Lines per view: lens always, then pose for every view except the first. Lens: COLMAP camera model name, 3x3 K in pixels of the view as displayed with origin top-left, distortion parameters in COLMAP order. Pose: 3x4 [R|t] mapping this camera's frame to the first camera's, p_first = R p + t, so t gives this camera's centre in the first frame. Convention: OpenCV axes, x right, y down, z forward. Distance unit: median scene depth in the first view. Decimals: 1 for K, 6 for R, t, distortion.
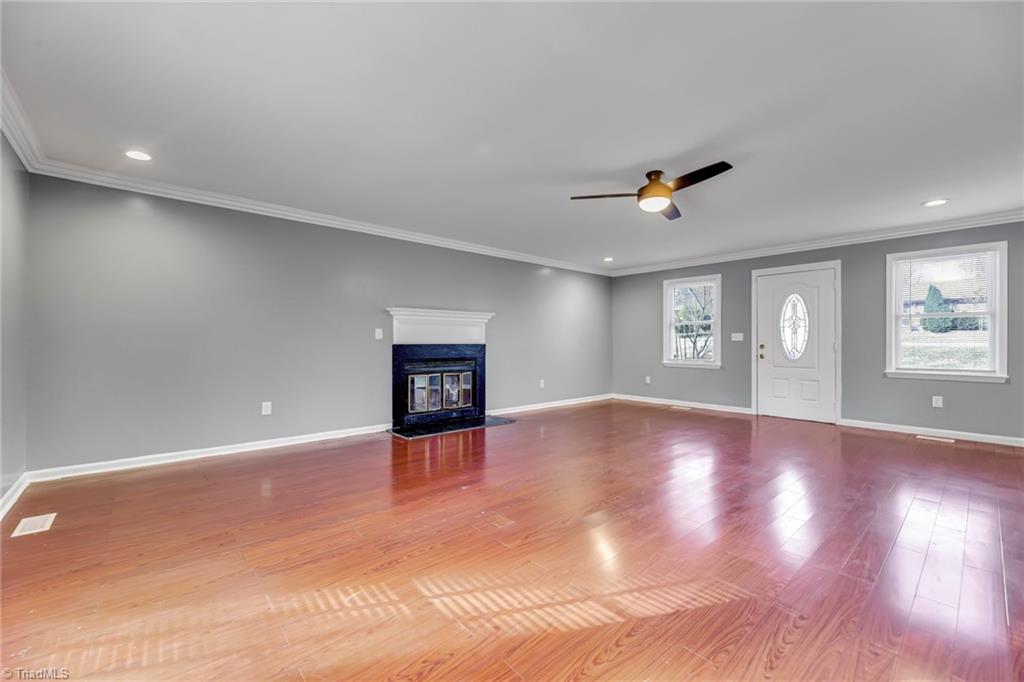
lens RADIAL K [[420.3, 0, 503.0], [0, 420.3, 343.5], [0, 0, 1]] dist [0.001290, 0.000110]
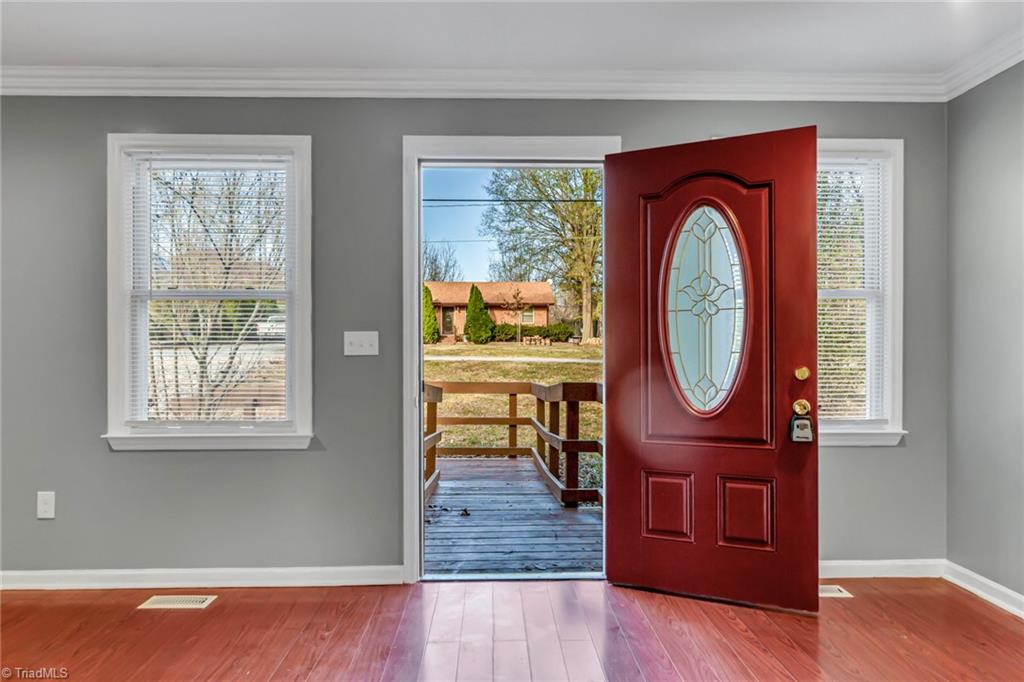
lens RADIAL K [[719.7, 0, 512.0], [0, 719.7, 348.9], [0, 0, 1]] dist [0.028428, 0.001141]
pose [[0.651667, 0.003138, 0.758499, 0.144024], [0.008054, 0.999906, -0.011056, -0.002811], [-0.758462, 0.013314, 0.651581, 0.366564]]
